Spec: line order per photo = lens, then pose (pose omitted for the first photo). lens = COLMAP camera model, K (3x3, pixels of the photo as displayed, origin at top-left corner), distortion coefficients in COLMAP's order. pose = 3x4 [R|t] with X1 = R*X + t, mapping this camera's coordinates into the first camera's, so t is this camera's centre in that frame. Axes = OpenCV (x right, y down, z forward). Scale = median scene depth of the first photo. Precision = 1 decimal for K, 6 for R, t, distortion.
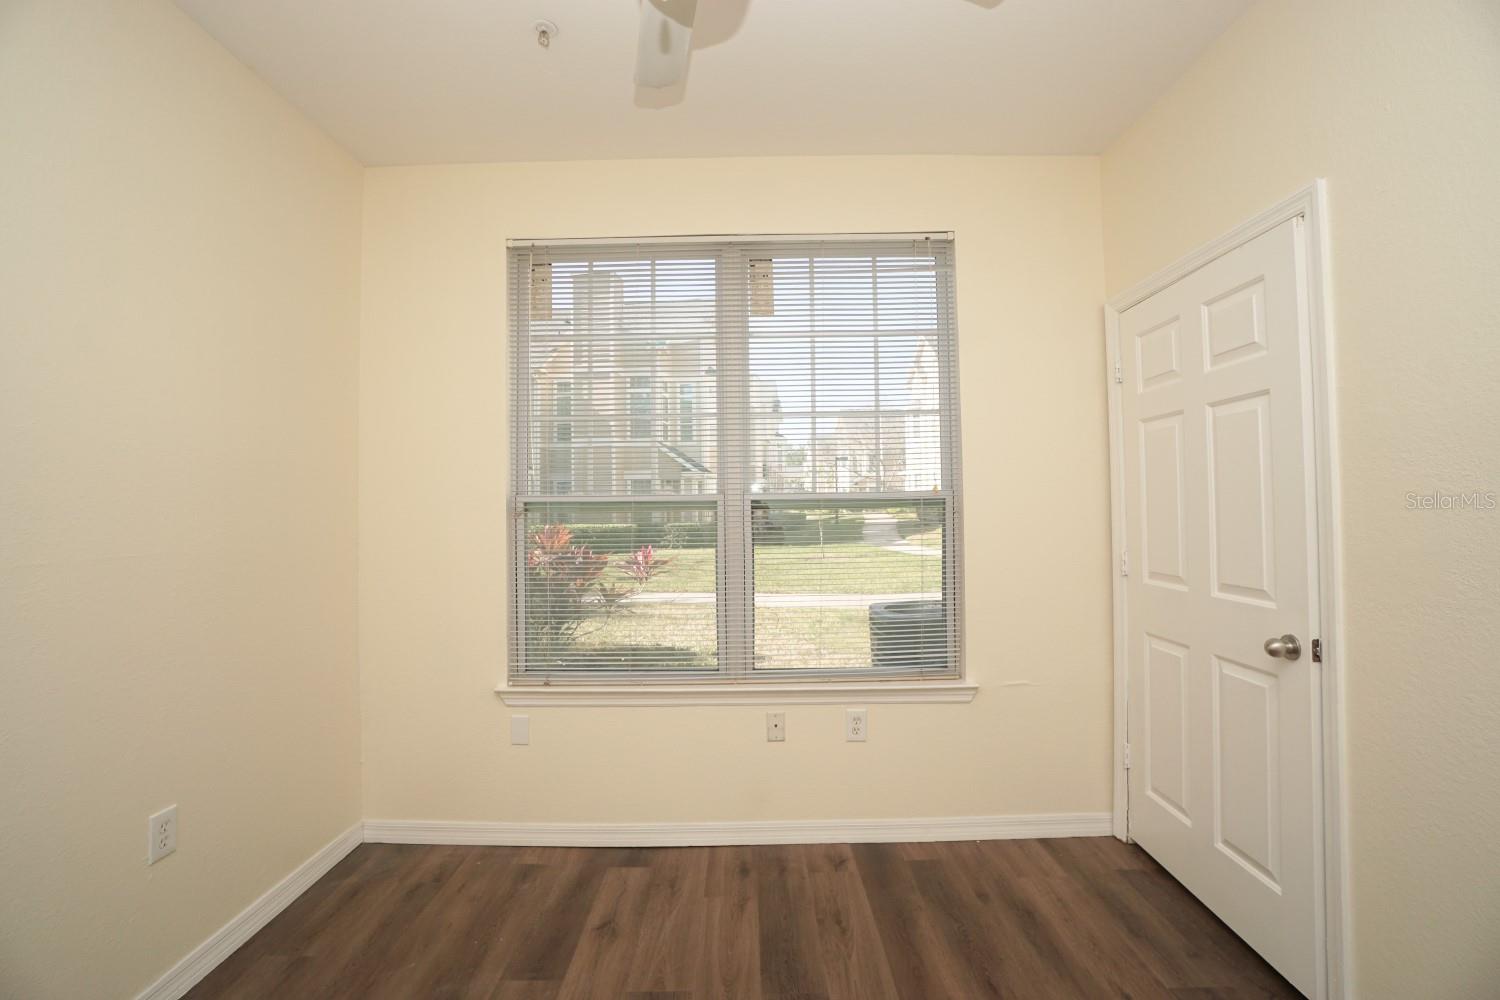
lens RADIAL K [[663.8, 0, 752.8], [0, 663.8, 489.4], [0, 0, 1]] dist [-0.063774, 0.023283]
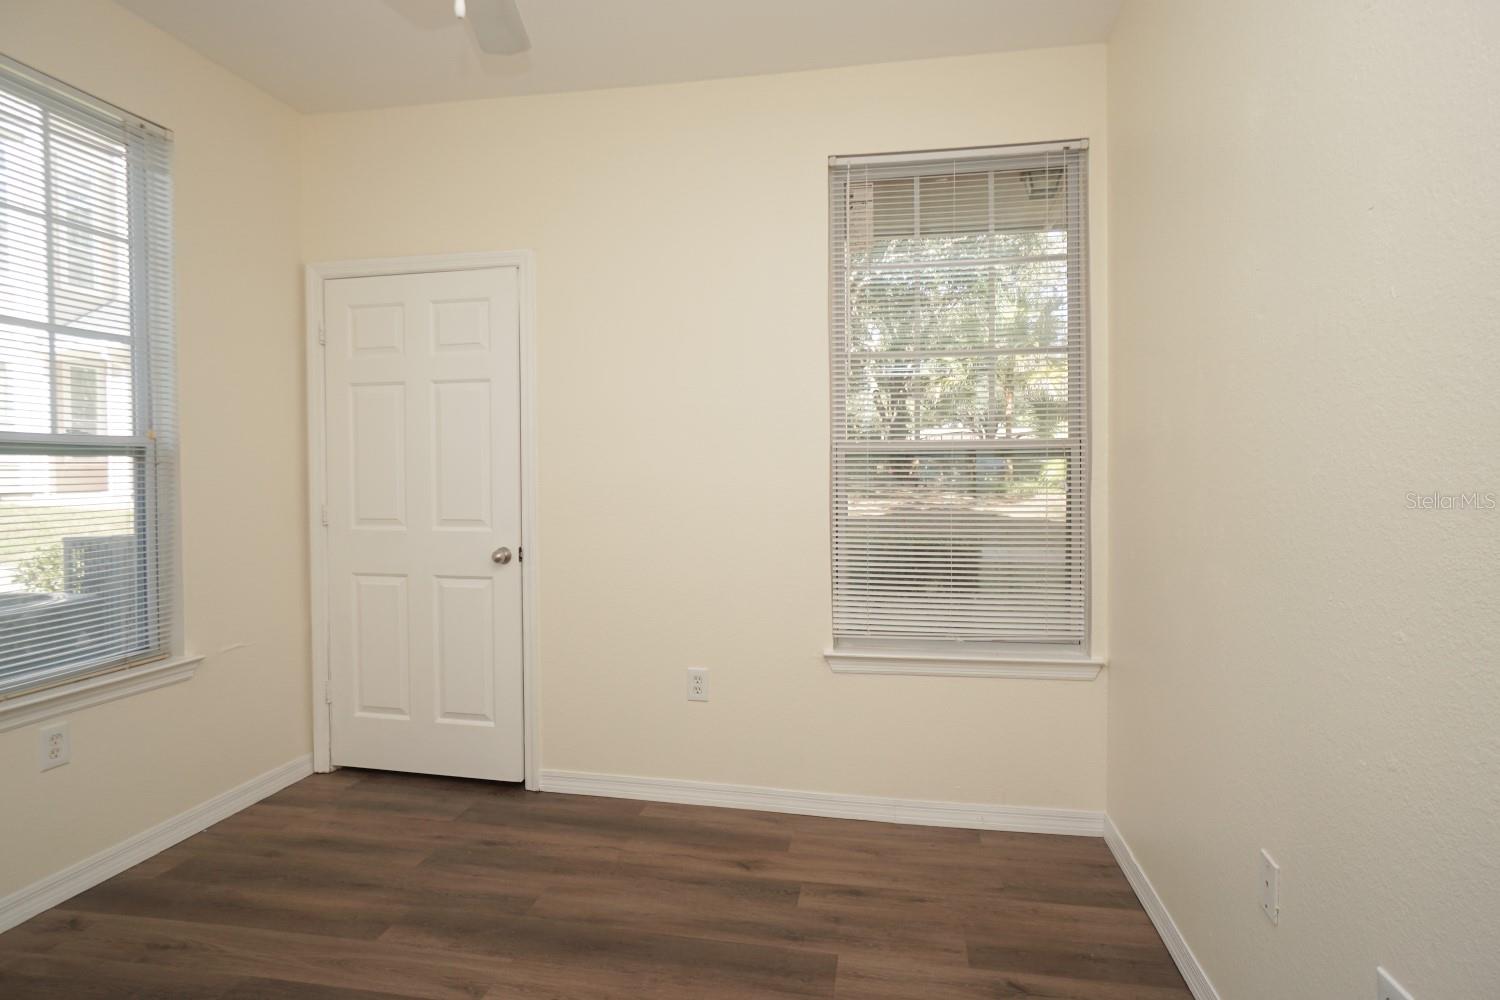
lens RADIAL K [[798.8, 0, 754.1], [0, 798.8, 483.7], [0, 0, 1]] dist [0.003920, 0.000938]
pose [[0.179352, -0.002795, 0.983781, -0.682149], [-0.027630, 0.999587, 0.007877, 0.038049], [-0.983397, -0.028595, 0.179201, 0.077637]]
